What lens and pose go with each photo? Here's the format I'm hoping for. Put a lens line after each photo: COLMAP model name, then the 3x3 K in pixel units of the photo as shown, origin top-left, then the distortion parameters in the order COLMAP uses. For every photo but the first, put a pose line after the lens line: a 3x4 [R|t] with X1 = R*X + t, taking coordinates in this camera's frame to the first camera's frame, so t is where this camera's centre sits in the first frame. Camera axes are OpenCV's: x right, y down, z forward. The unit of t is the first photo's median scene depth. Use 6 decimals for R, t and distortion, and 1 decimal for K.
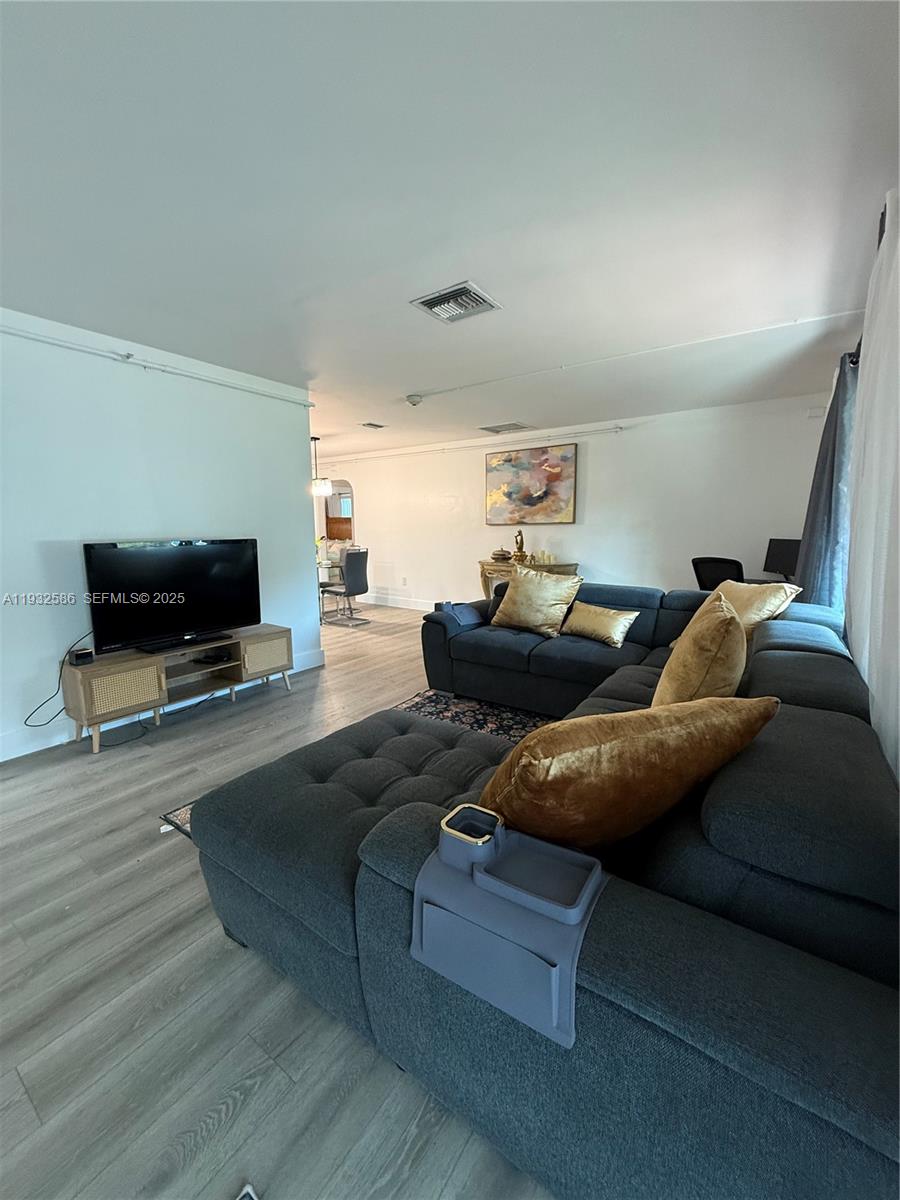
lens RADIAL K [[476.3, 0, 447.5], [0, 476.3, 597.4], [0, 0, 1]] dist [0.000359, -0.000056]
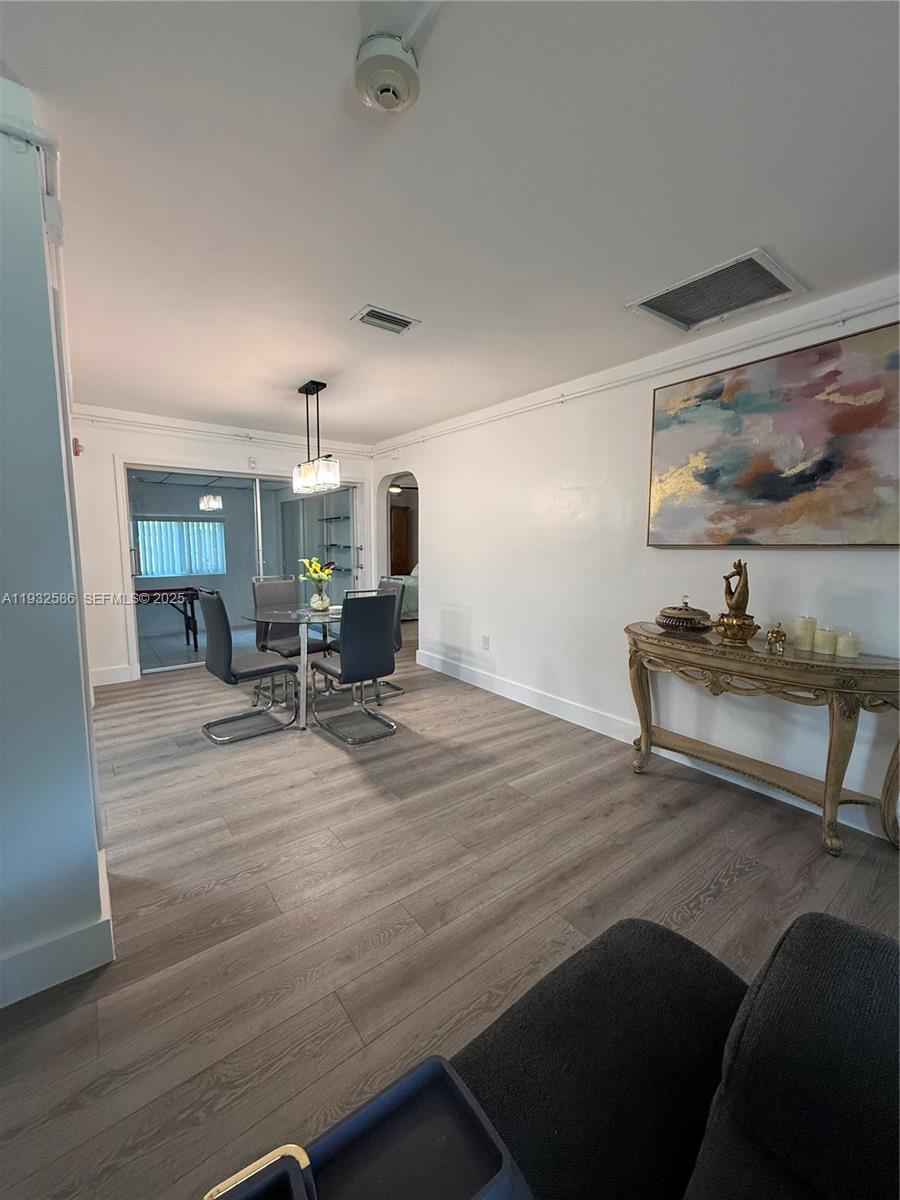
lens RADIAL K [[476.3, 0, 447.5], [0, 476.3, 597.4], [0, 0, 1]] dist [0.000359, -0.000056]
pose [[0.954033, 0.047124, -0.295973, 0.038272], [-0.057299, 0.998024, -0.025795, -0.085907], [0.294173, 0.041568, 0.954848, 0.542113]]
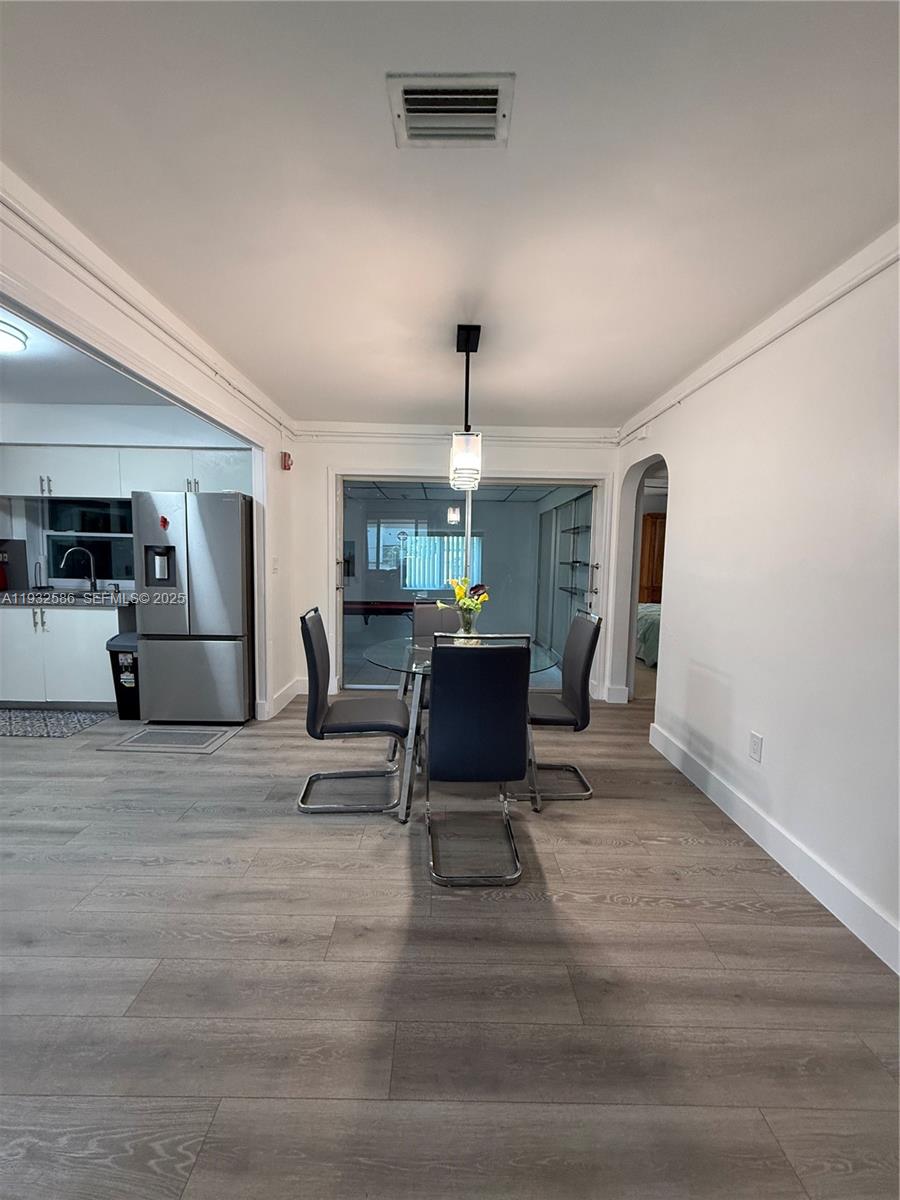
lens RADIAL K [[476.3, 0, 447.5], [0, 476.3, 597.4], [0, 0, 1]] dist [0.000359, -0.000056]
pose [[0.580412, 0.089563, -0.809383, 0.038970], [-0.146053, 0.989265, 0.004732, -0.123577], [0.801118, 0.115466, 0.587262, 0.800567]]
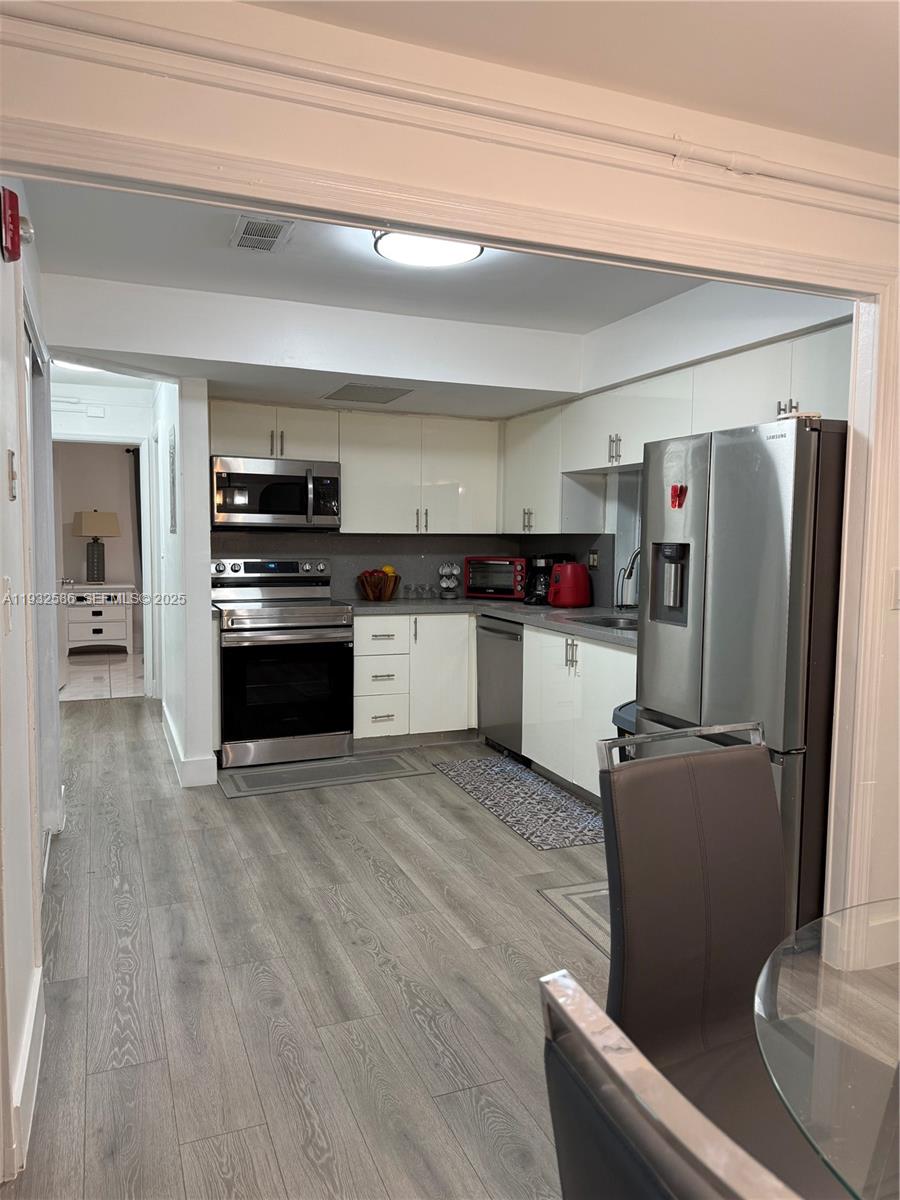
lens RADIAL K [[835.6, 0, 441.6], [0, 835.6, 606.2], [0, 0, 1]] dist [0.157822, -0.297590]
pose [[-0.540366, 0.071387, -0.838396, -0.105303], [-0.136757, 0.975695, 0.171221, -0.161861], [0.830242, 0.207178, -0.517470, 1.002622]]
